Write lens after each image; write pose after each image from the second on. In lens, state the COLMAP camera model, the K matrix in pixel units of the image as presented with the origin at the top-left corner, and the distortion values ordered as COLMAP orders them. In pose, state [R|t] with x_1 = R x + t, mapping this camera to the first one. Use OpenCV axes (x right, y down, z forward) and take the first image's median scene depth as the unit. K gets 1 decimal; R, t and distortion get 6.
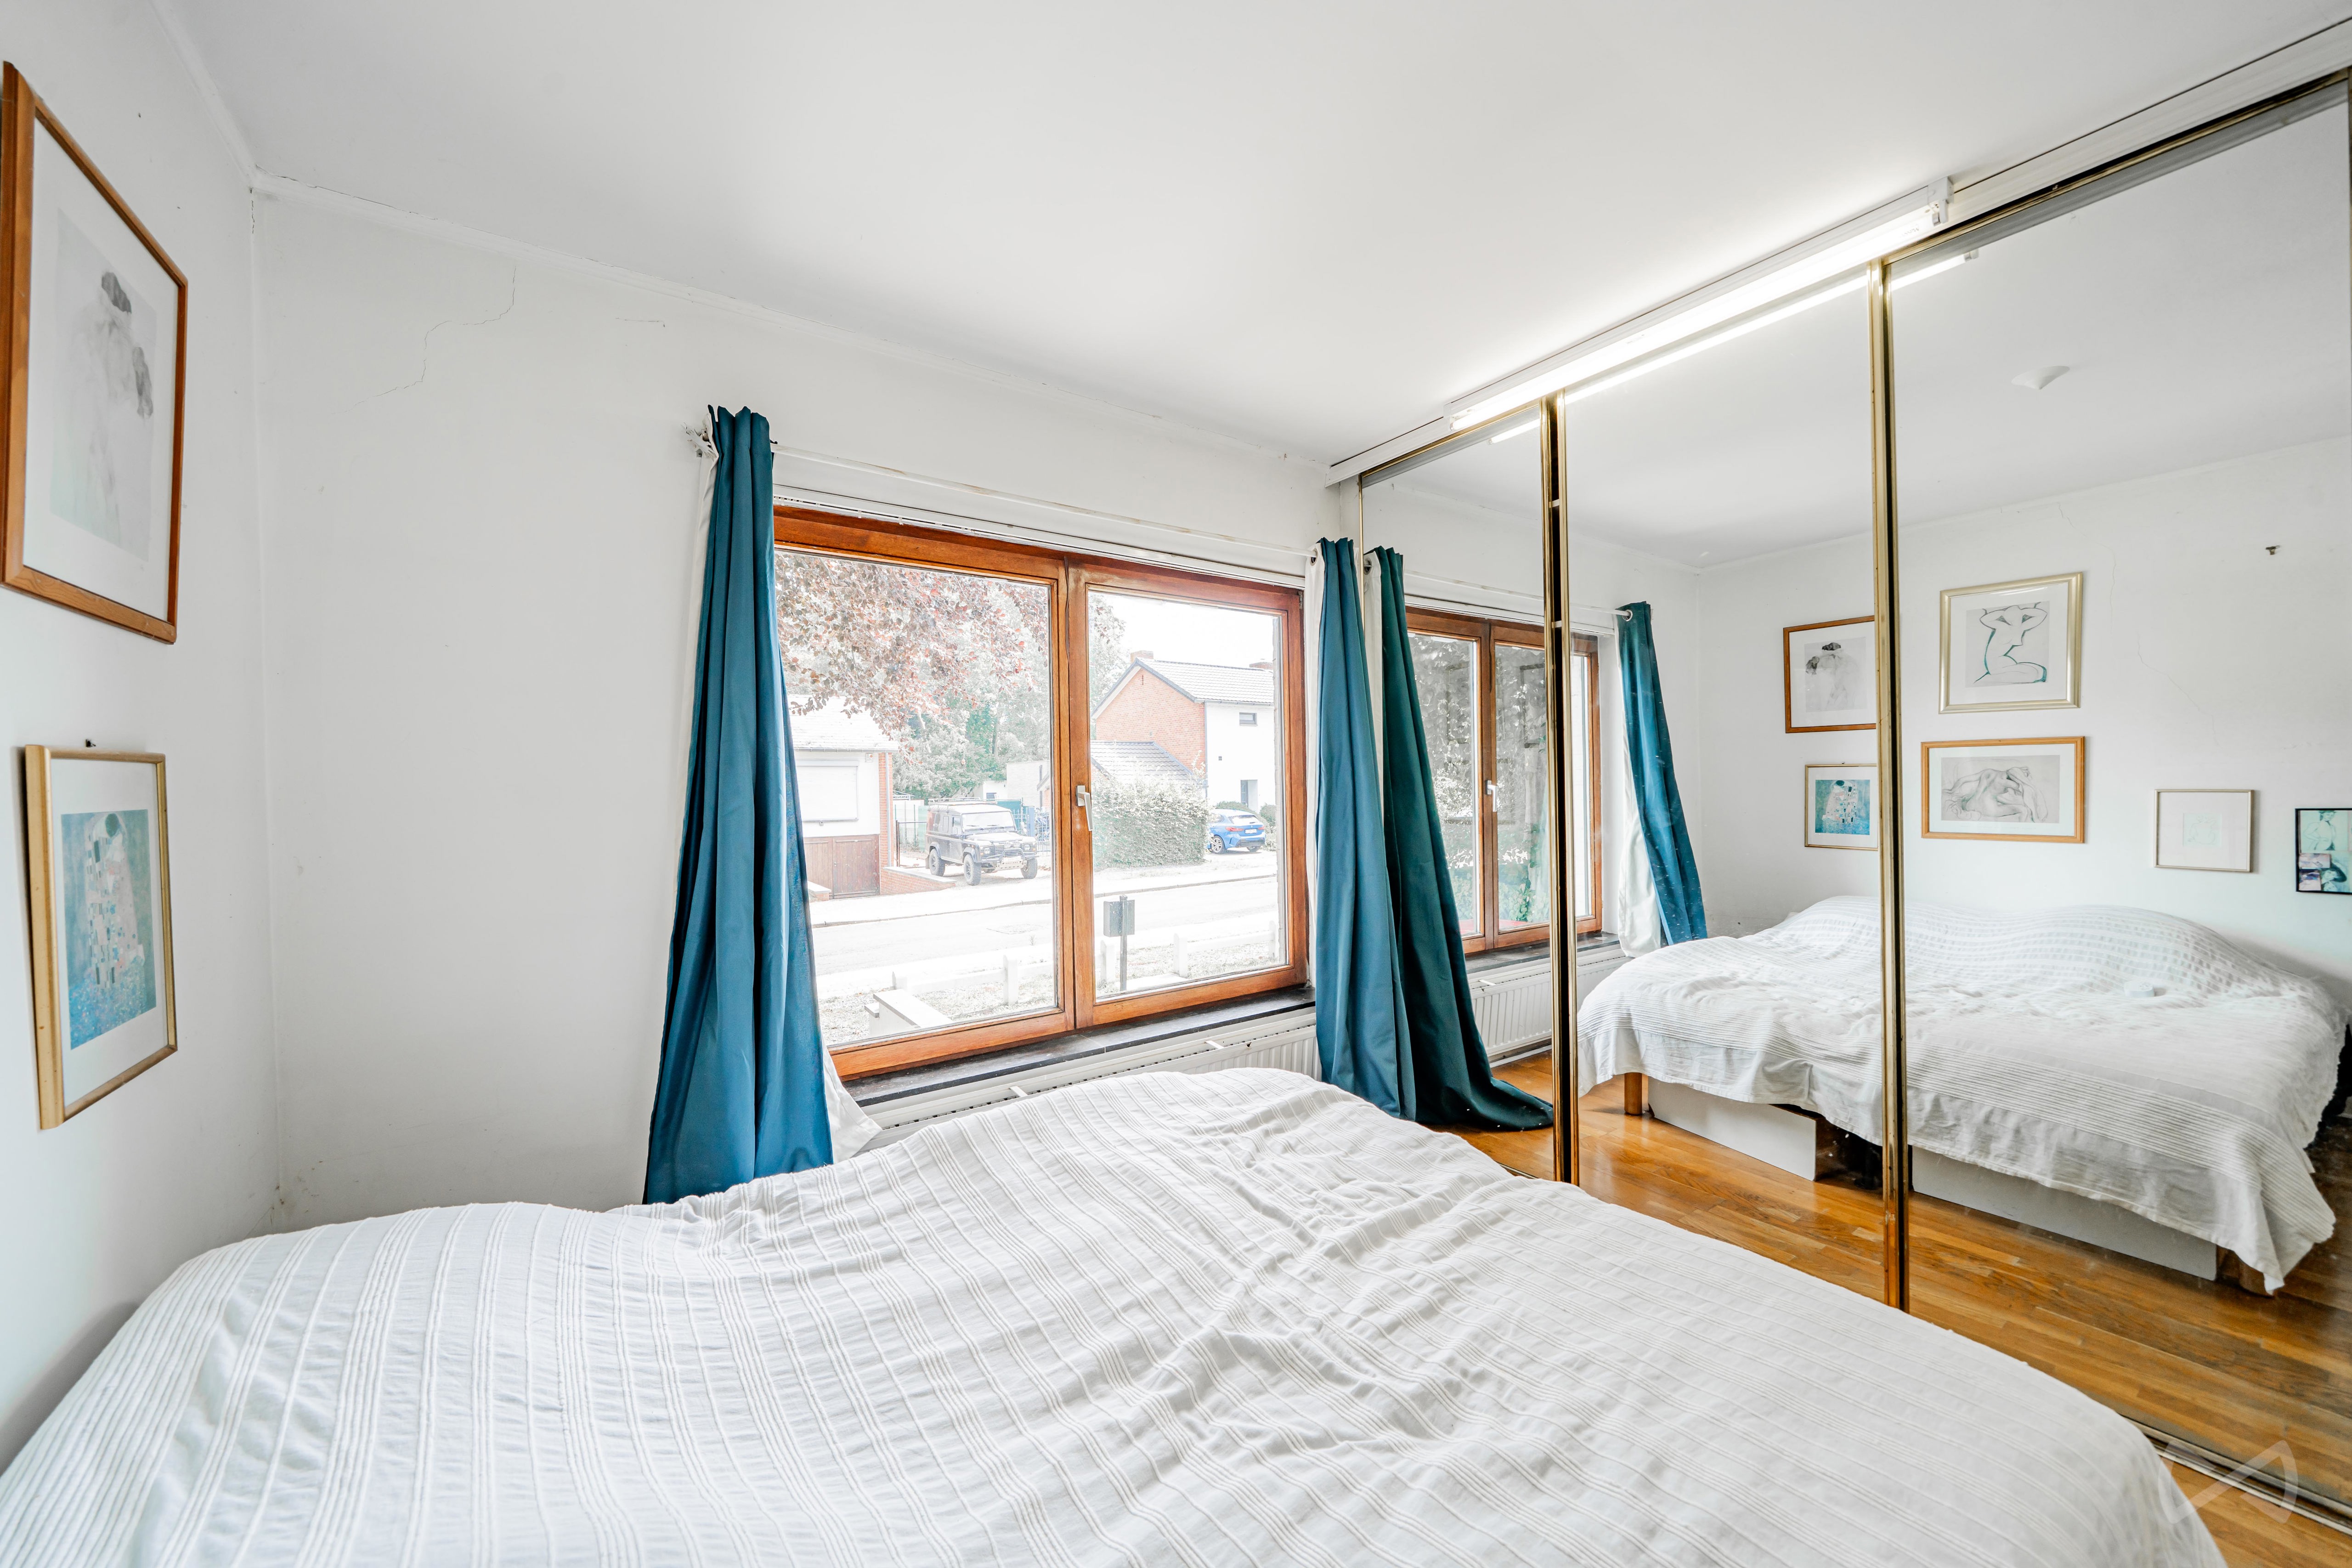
lens RADIAL K [[873.0, 0, 1174.4], [0, 873.0, 784.9], [0, 0, 1]] dist [-0.003041, -0.000156]
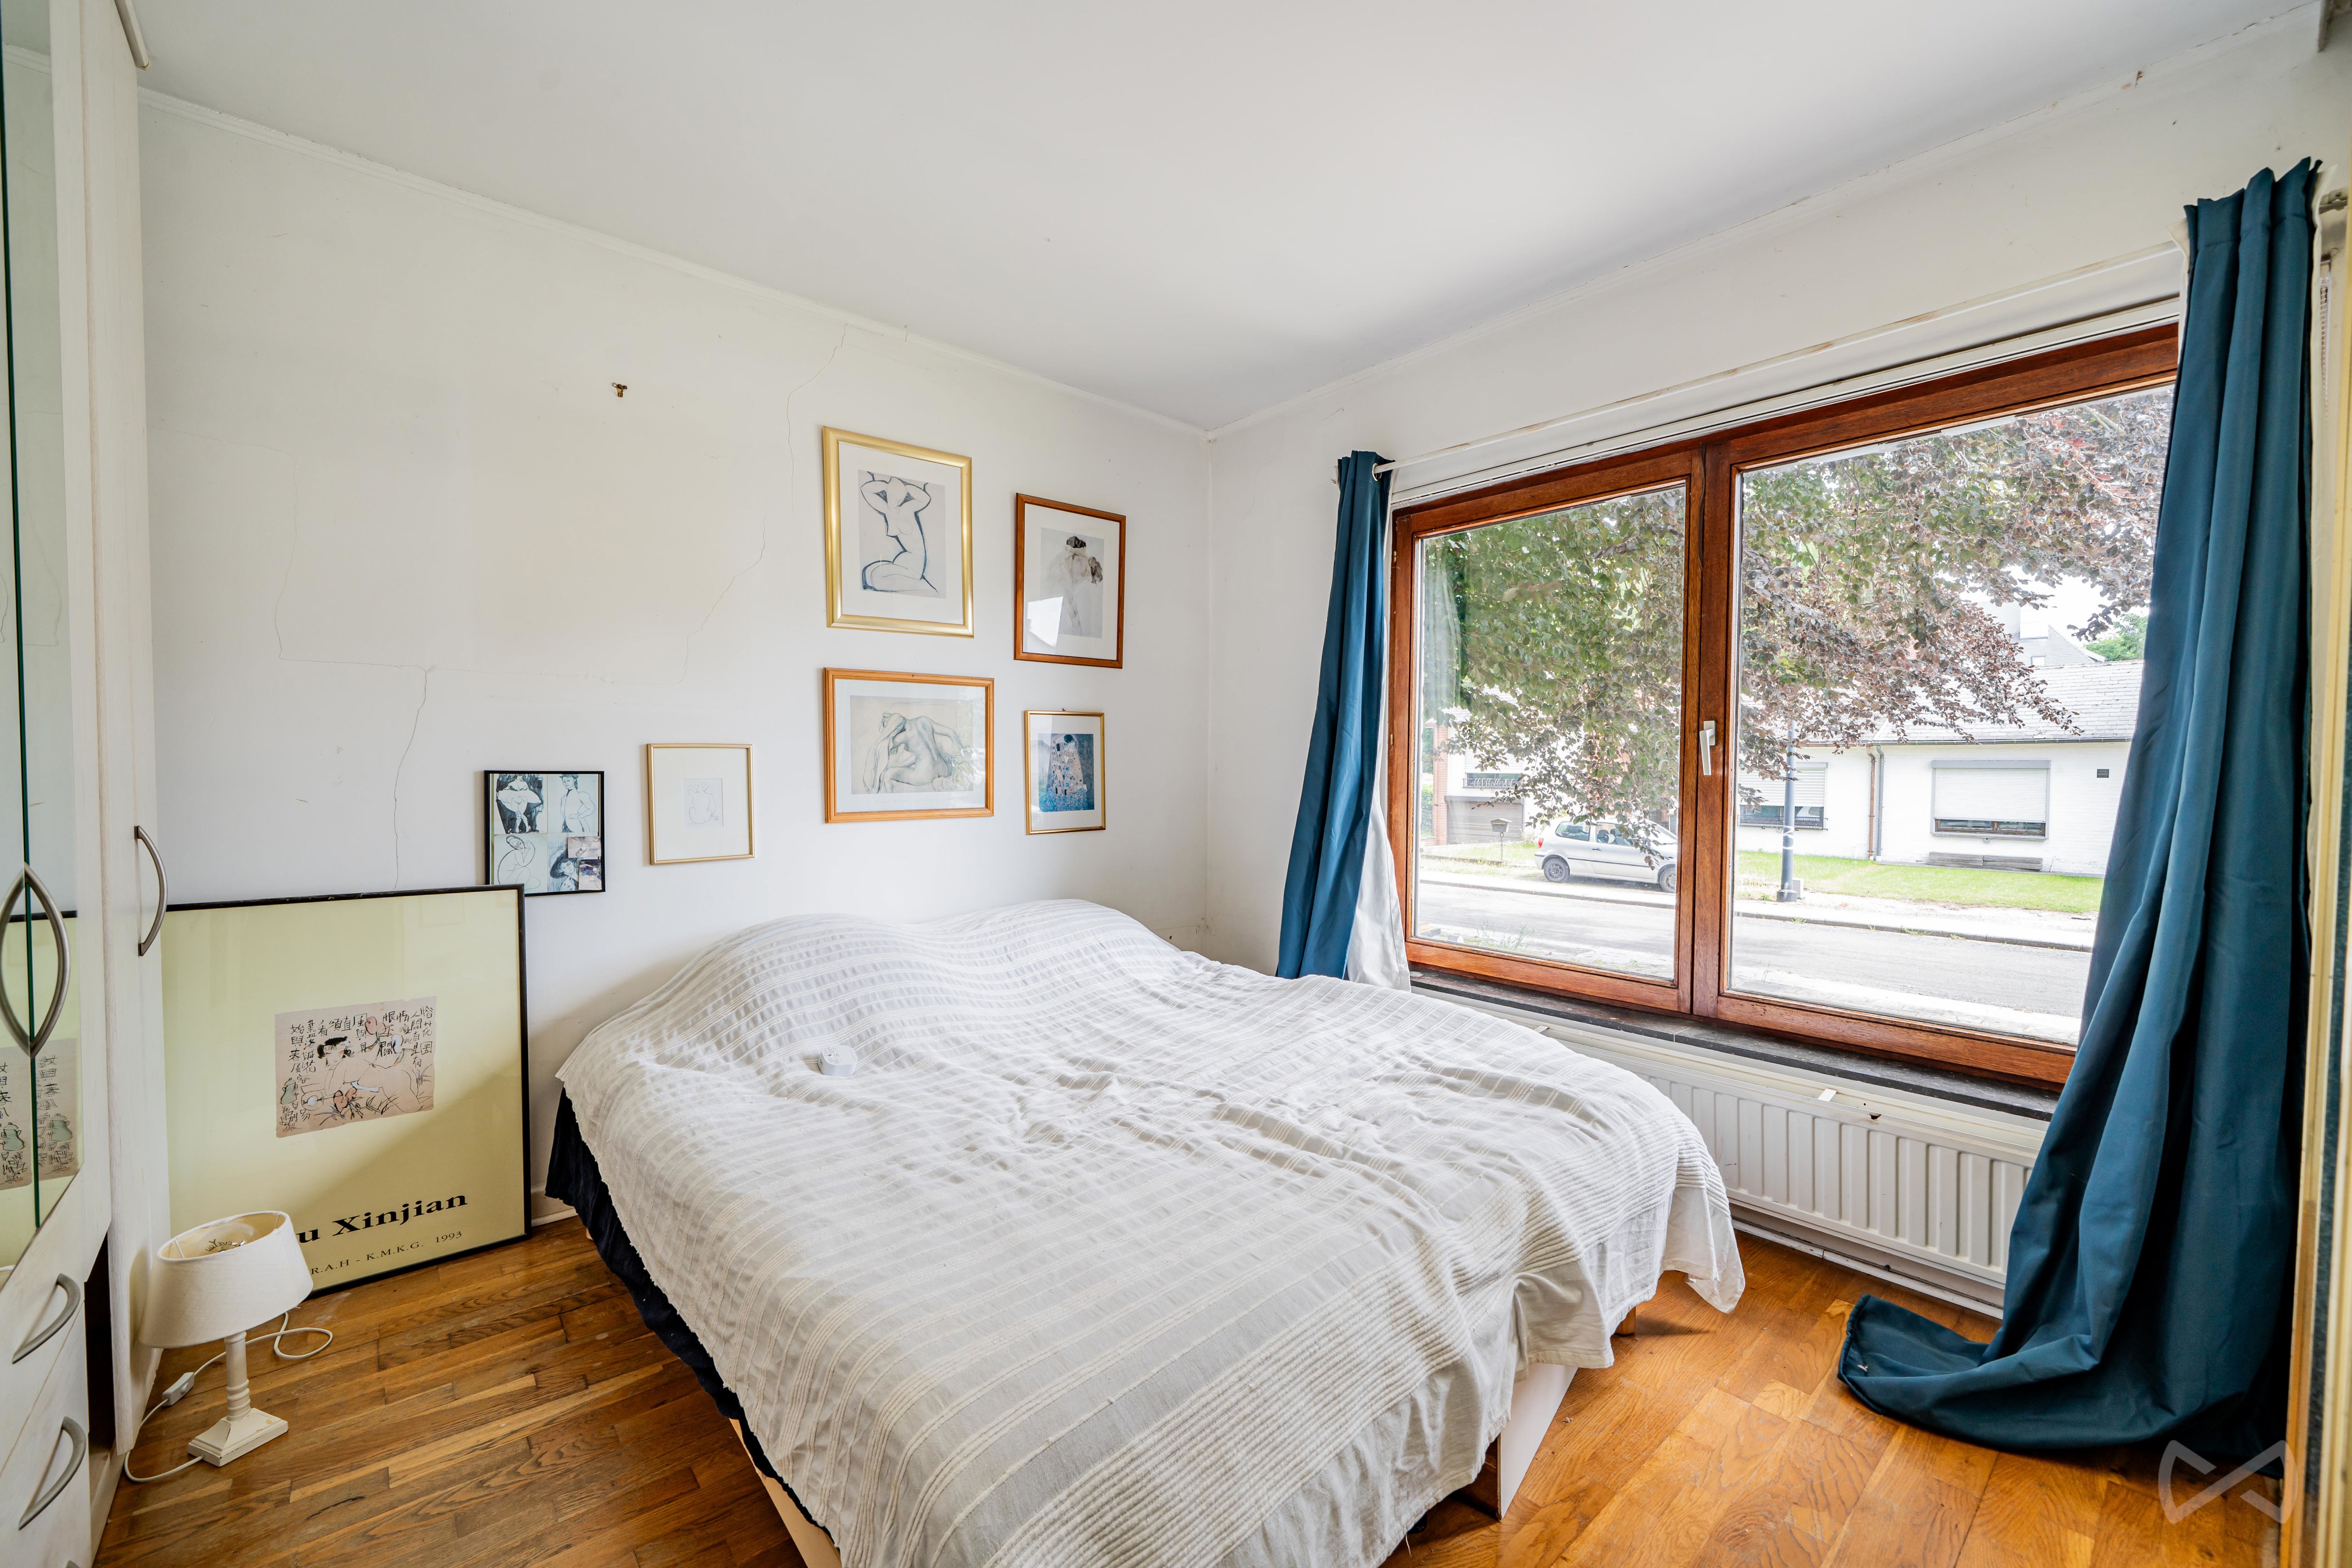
lens RADIAL K [[961.3, 0, 1176.1], [0, 961.3, 781.9], [0, 0, 1]] dist [-0.003392, -0.000331]
pose [[0.082520, 0.034719, -0.995984, 1.352323], [-0.006743, 0.999390, 0.034279, 0.055908], [0.996567, 0.003887, 0.082703, 0.783816]]
